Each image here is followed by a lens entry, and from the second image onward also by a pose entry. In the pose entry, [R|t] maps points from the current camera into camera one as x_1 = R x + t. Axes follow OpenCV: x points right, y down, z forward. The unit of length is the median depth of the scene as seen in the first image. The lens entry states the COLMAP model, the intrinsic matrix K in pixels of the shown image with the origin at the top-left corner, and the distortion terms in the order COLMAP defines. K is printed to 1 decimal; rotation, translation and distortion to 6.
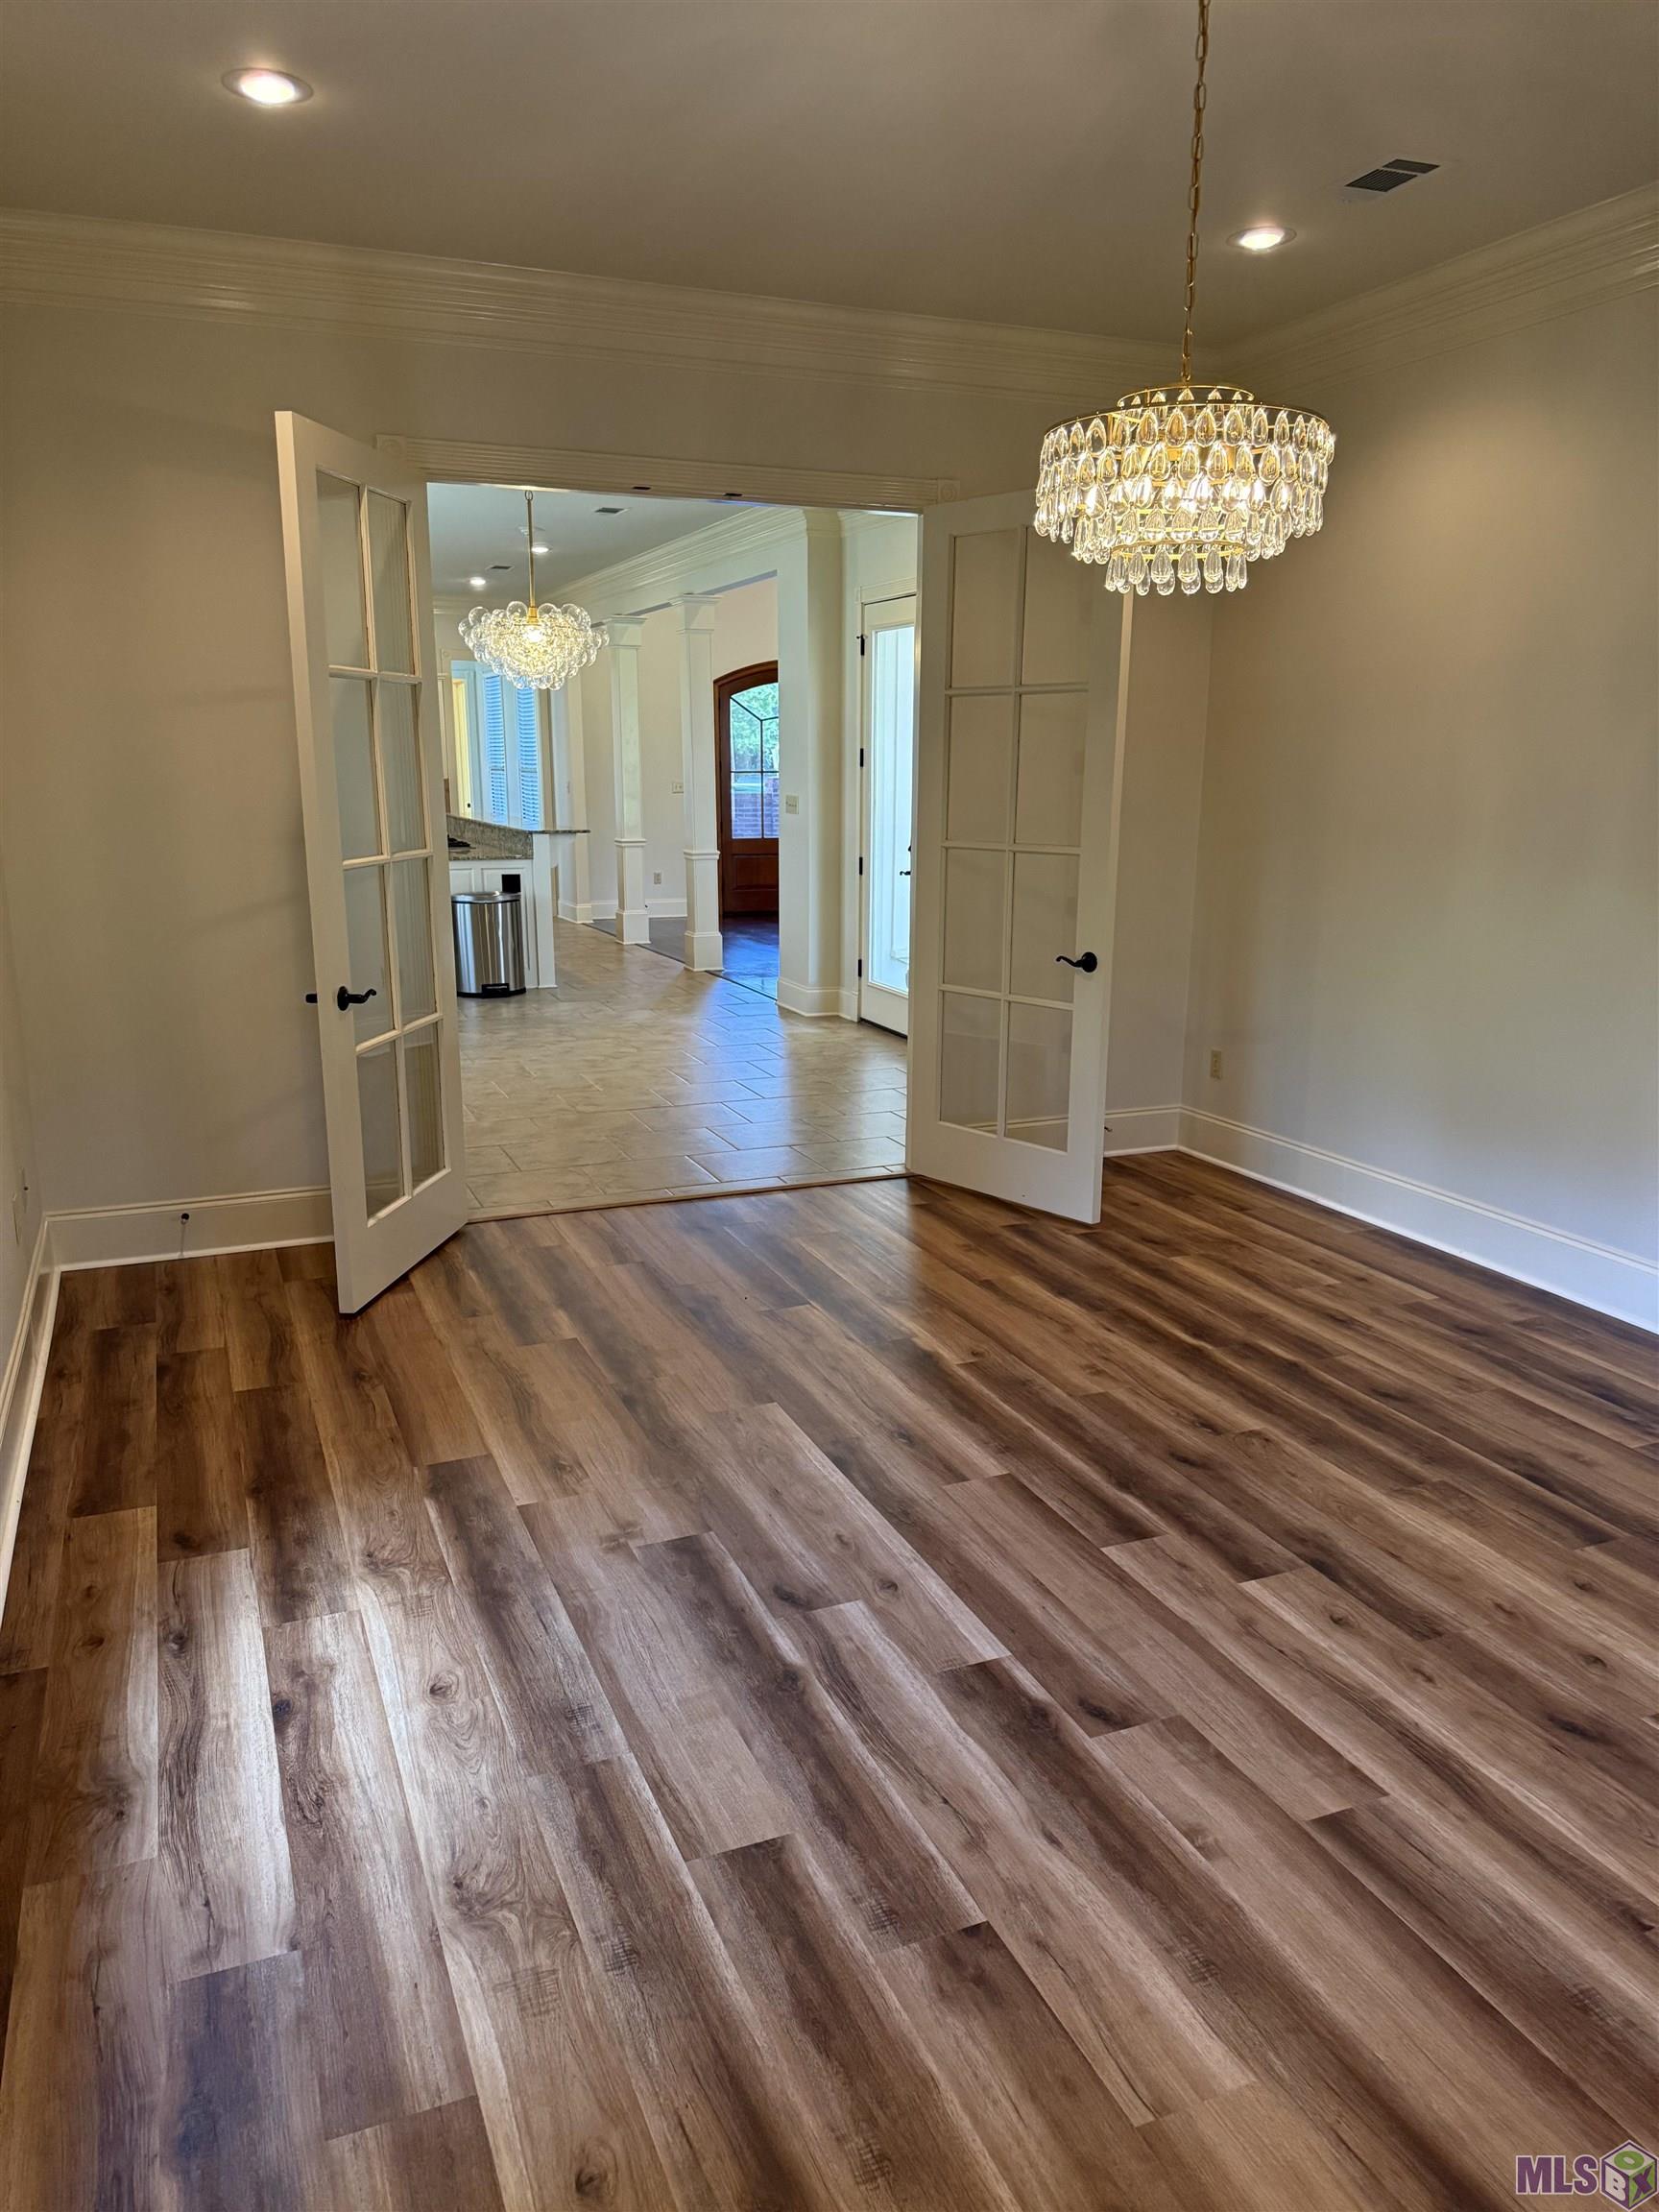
lens RADIAL K [[1499.3, 0, 829.5], [0, 1499.3, 1106.0], [0, 0, 1]] dist [0.109936, -0.224255]
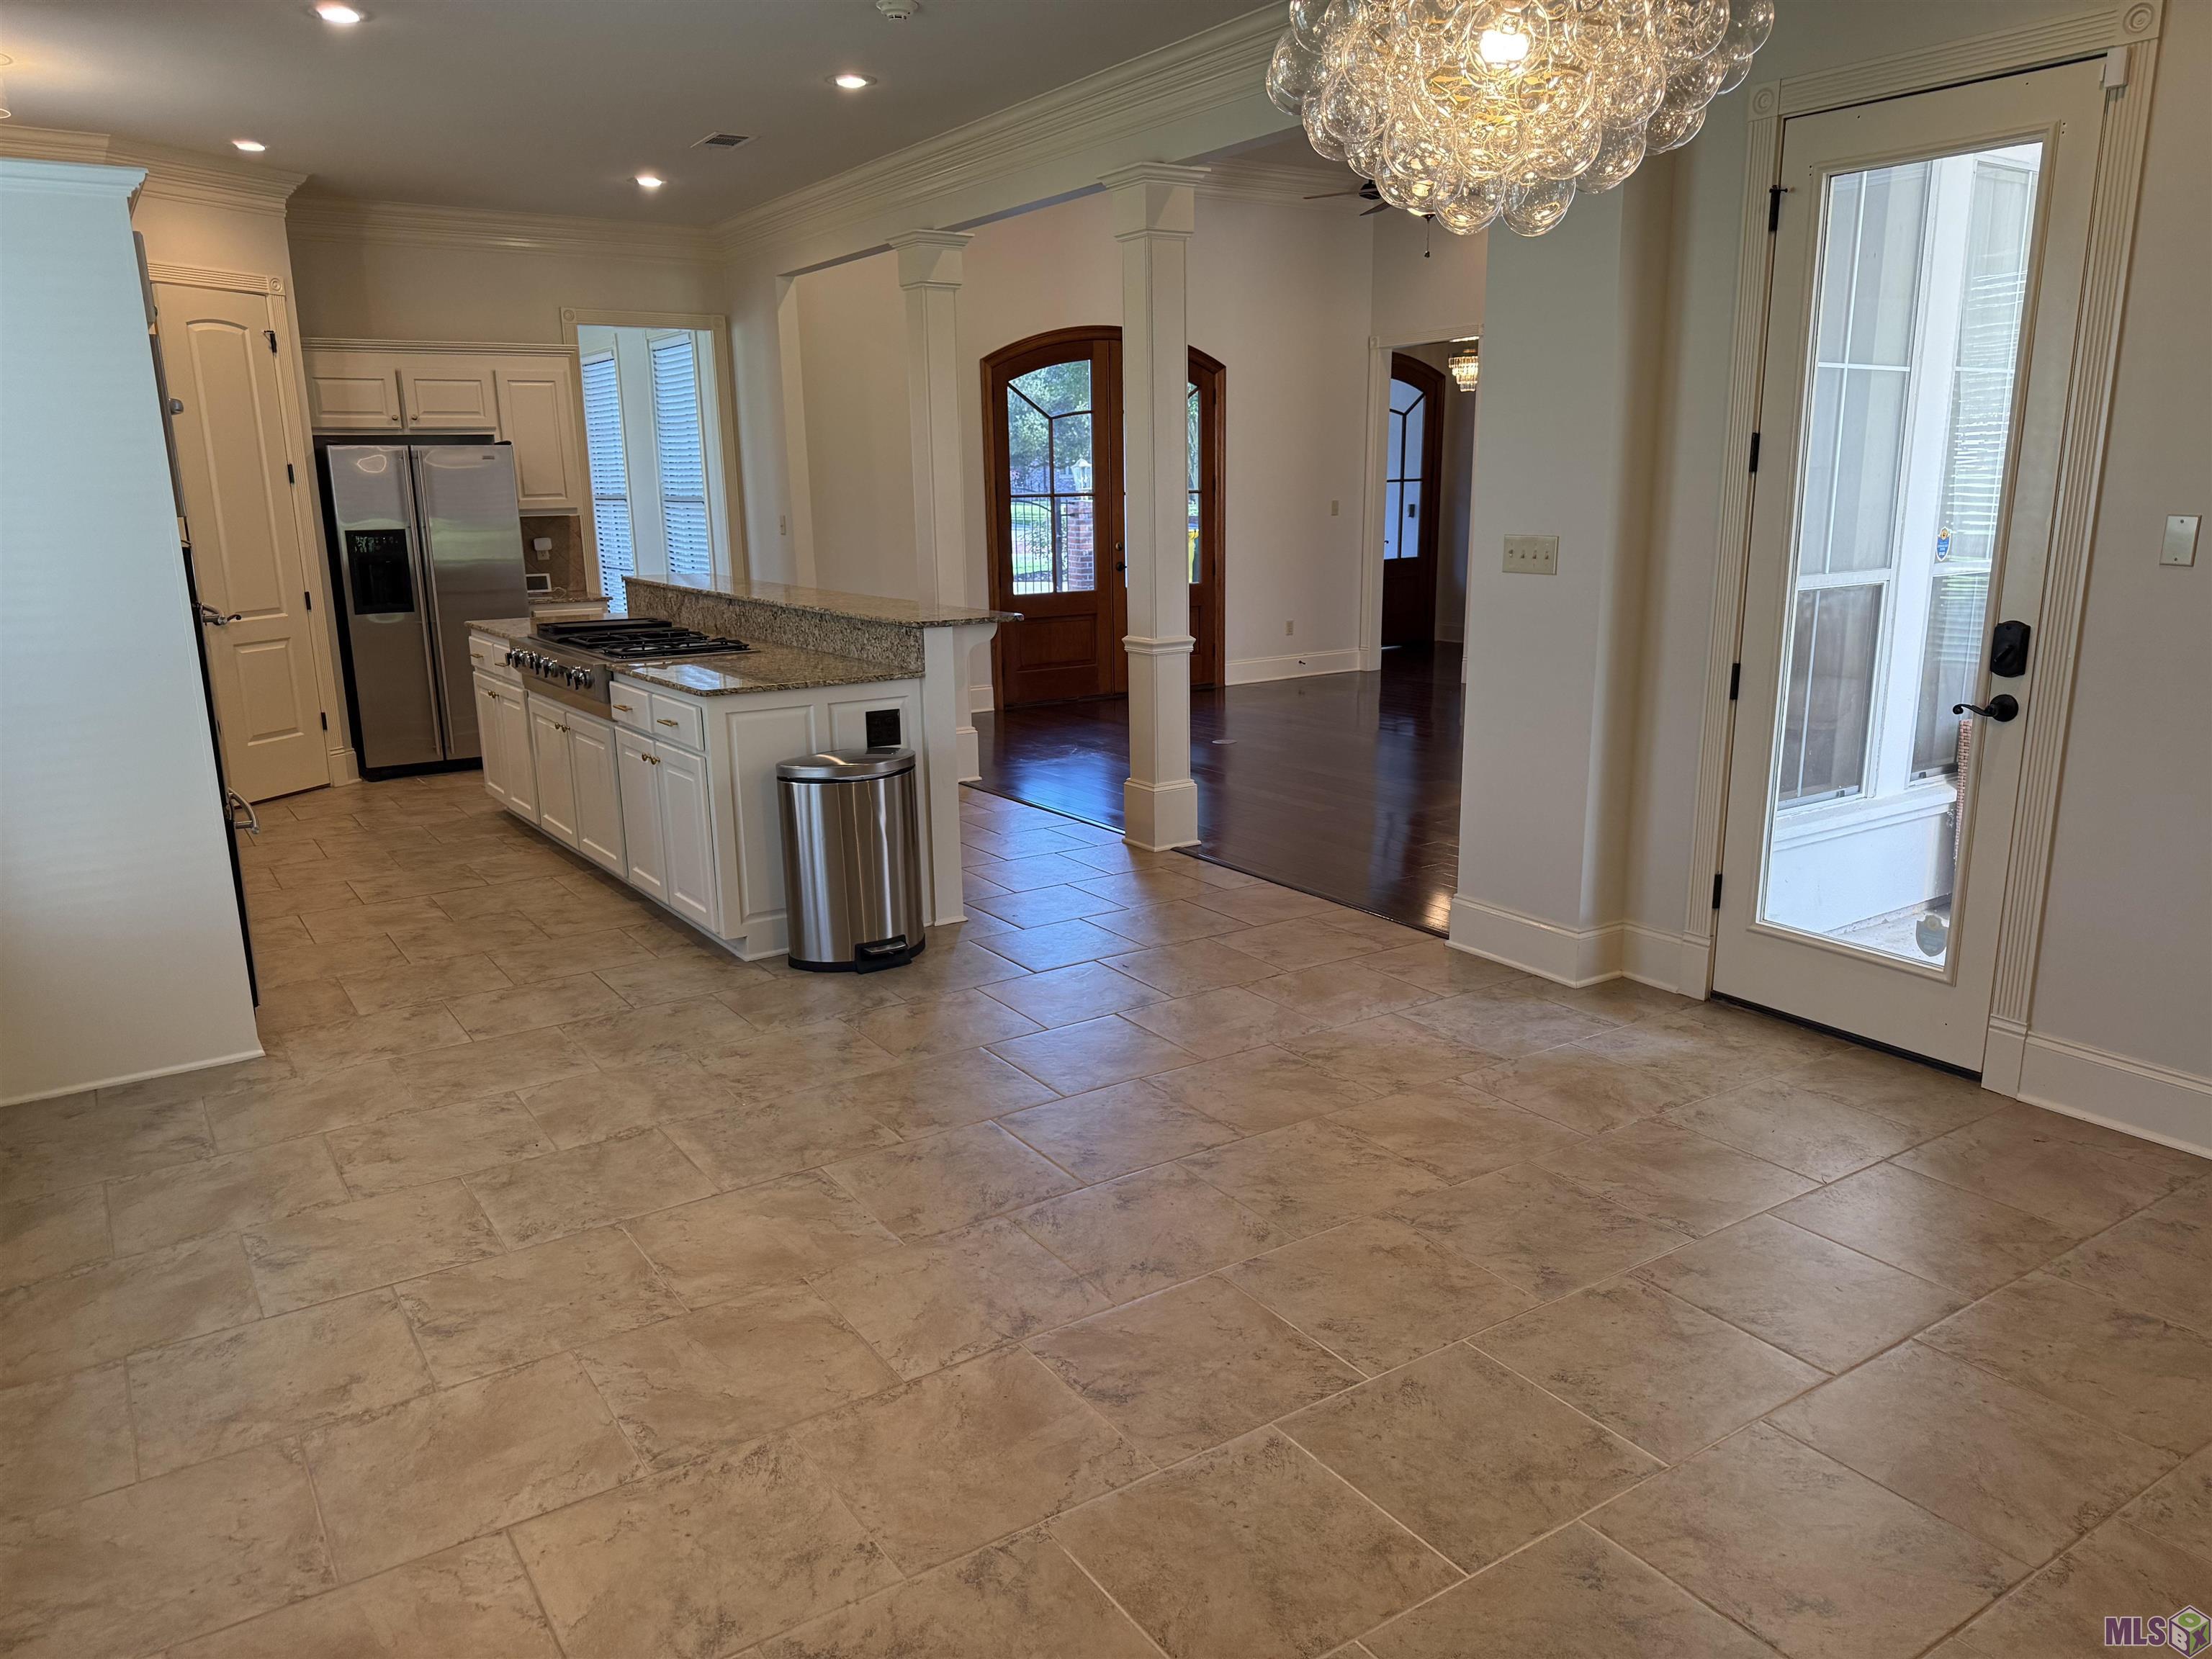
lens RADIAL K [[1499.3, 0, 1103.3], [0, 1499.3, 837.4], [0, 0, 1]] dist [0.109936, -0.224255]
pose [[0.982172, -0.061047, 0.177794, -0.230391], [0.060148, 0.998135, 0.010448, -0.113063], [-0.178100, 0.000433, 0.984012, 0.502060]]
